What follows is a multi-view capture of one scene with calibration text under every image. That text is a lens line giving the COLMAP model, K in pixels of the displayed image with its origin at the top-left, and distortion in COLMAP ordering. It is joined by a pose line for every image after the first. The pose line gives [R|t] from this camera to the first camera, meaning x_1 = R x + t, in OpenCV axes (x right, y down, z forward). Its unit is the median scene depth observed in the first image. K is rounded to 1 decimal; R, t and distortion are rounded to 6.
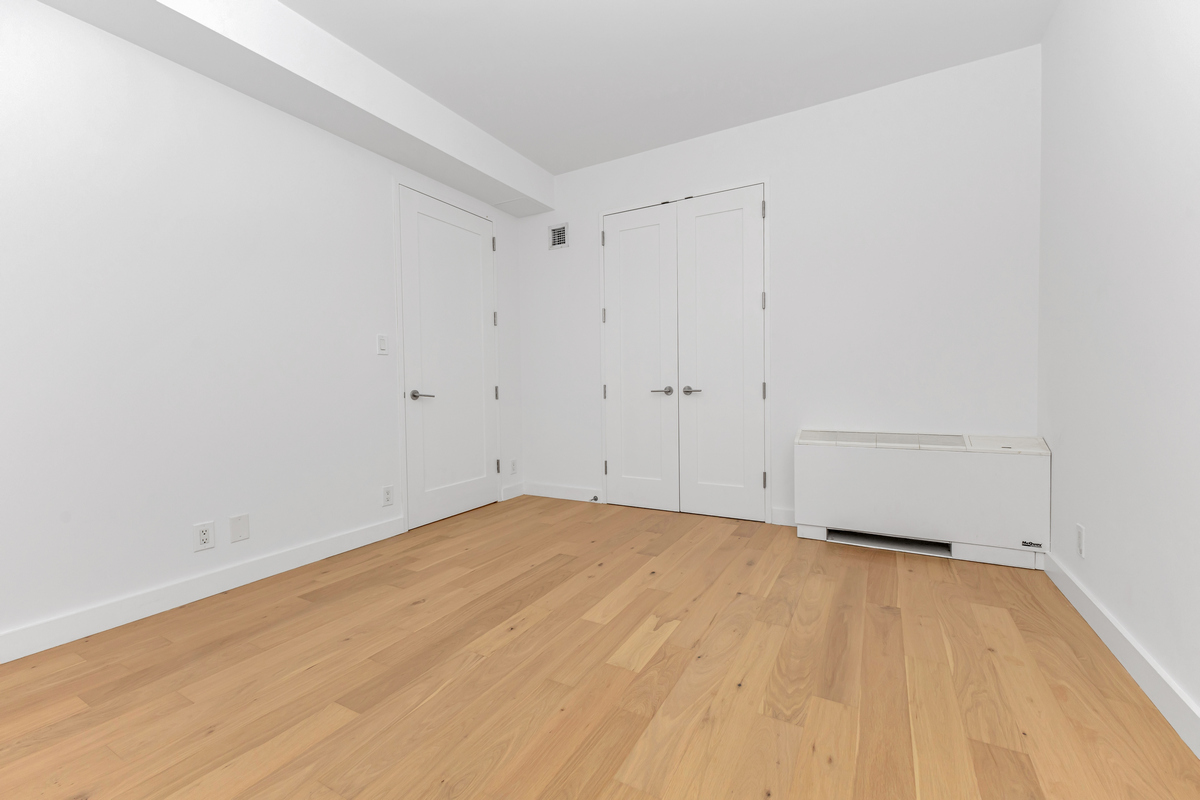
lens RADIAL K [[511.8, 0, 601.0], [0, 511.8, 387.2], [0, 0, 1]] dist [0.013997, -0.000182]
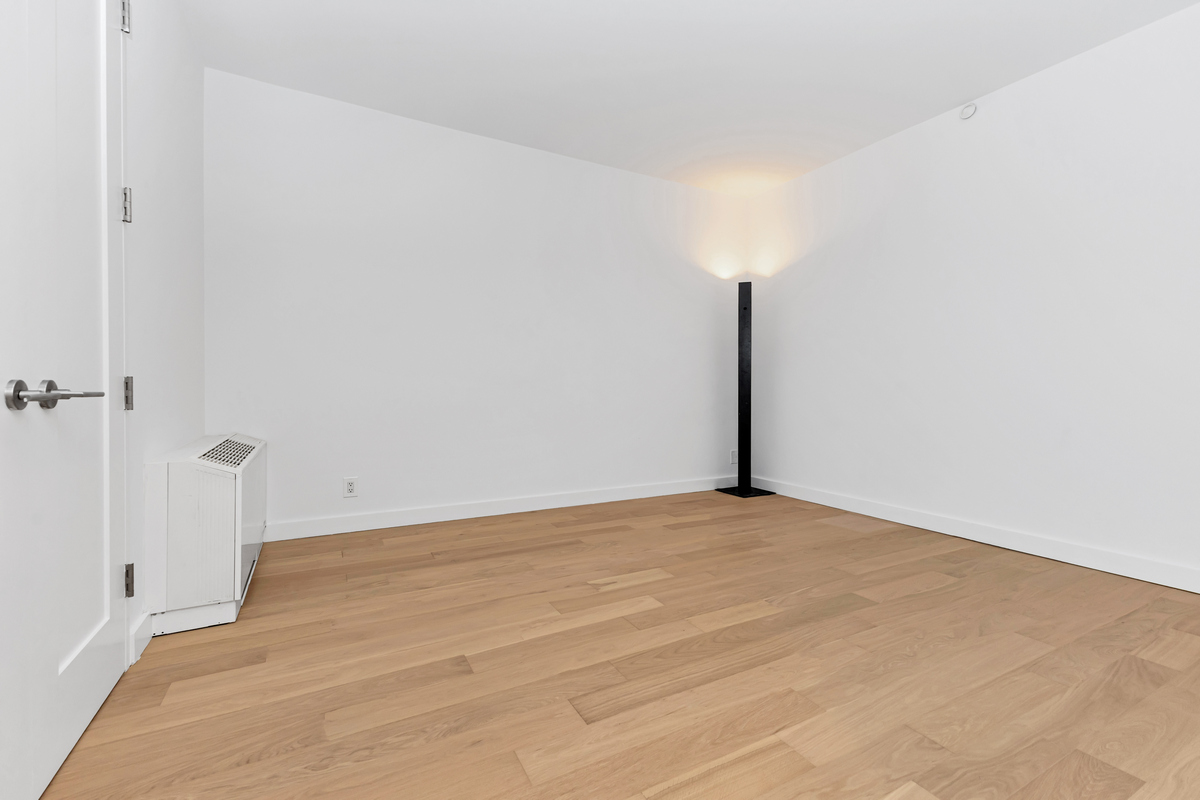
lens RADIAL K [[511.8, 0, 601.0], [0, 511.8, 387.2], [0, 0, 1]] dist [0.013997, -0.000182]
pose [[-0.847216, 0.010266, 0.531149, -0.446978], [0.011595, 0.999932, -0.000832, 0.024490], [-0.531121, 0.005453, -0.847278, 1.815568]]
